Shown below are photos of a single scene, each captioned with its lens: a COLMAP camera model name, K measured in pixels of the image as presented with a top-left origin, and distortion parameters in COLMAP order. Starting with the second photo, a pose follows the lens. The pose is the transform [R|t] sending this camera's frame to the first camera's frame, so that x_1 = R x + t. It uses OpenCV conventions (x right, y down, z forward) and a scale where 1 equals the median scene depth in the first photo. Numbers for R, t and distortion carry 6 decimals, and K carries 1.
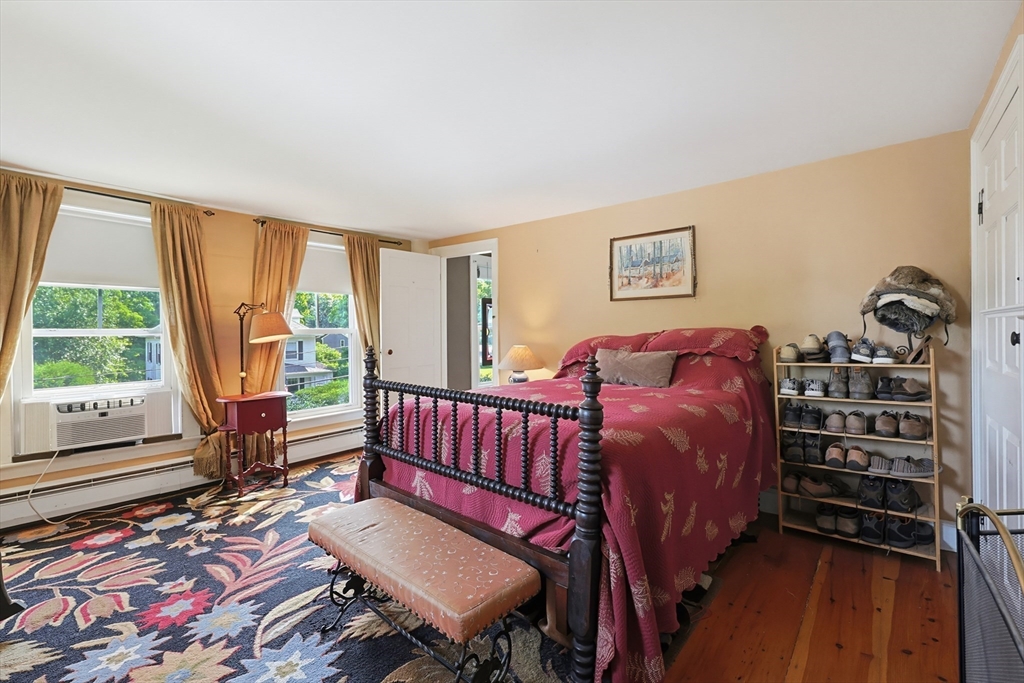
lens RADIAL K [[445.7, 0, 512.0], [0, 445.7, 341.5], [0, 0, 1]] dist [-0.001102, 0.000045]
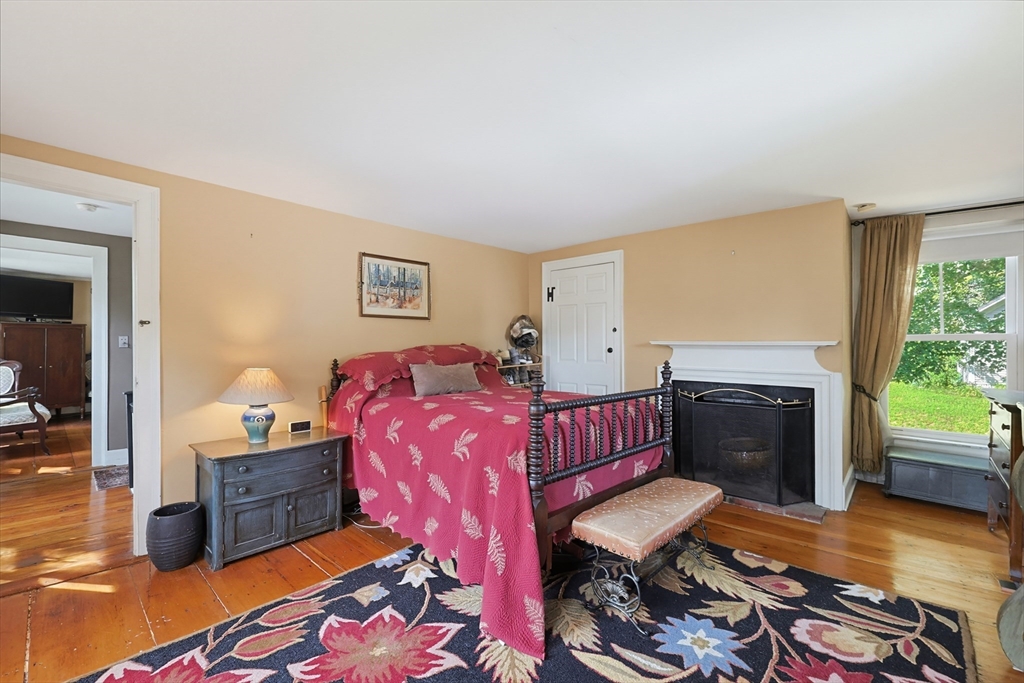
lens RADIAL K [[445.7, 0, 512.0], [0, 445.7, 341.5], [0, 0, 1]] dist [-0.001102, 0.000045]
pose [[0.041512, 0.006964, 0.999114, -0.806811], [0.013860, 0.999875, -0.007545, -0.024352], [-0.999042, 0.014161, 0.041411, 0.680674]]
